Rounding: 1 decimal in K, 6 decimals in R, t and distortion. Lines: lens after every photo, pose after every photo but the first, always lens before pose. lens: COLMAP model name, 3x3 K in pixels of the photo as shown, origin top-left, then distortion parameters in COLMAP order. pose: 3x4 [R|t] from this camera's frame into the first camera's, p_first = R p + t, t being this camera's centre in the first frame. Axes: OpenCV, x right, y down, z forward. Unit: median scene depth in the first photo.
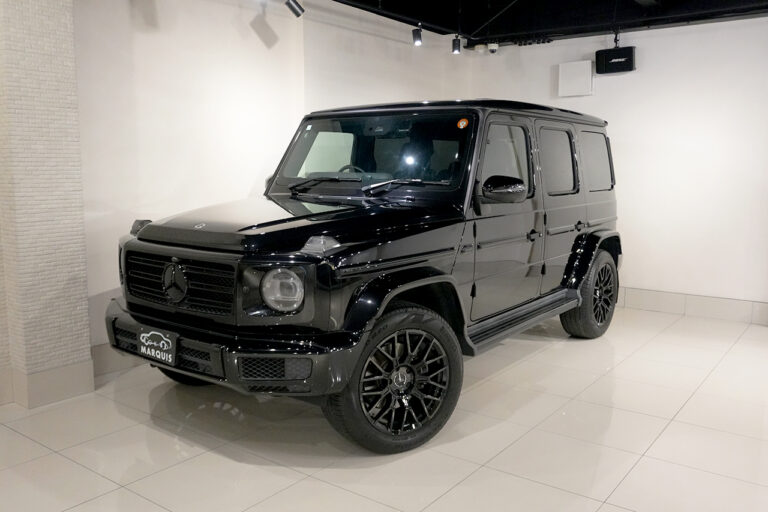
lens RADIAL K [[620.6, 0, 368.2], [0, 620.6, 263.7], [0, 0, 1]] dist [-0.013785, 0.005308]
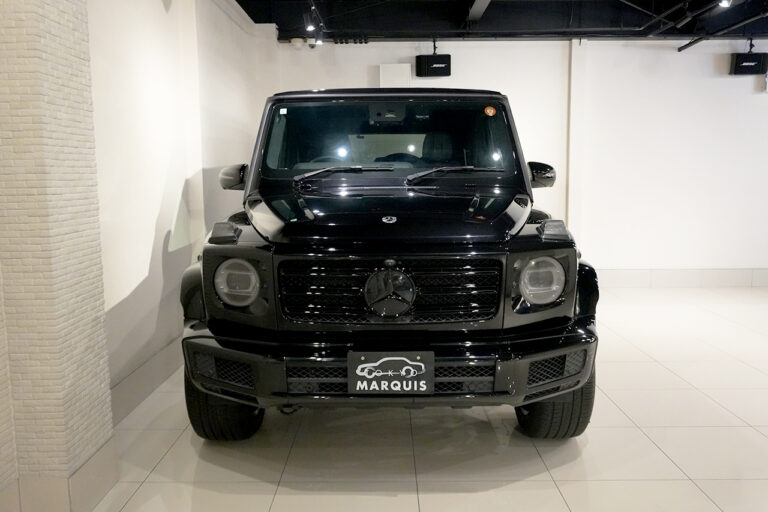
lens RADIAL K [[620.6, 0, 382.7], [0, 620.6, 255.0], [0, 0, 1]] dist [-0.013785, 0.005308]
pose [[0.813121, -0.088158, 0.575380, -0.572677], [0.101071, 0.994833, 0.009593, -0.018210], [-0.573252, 0.050354, 0.817830, 0.269393]]
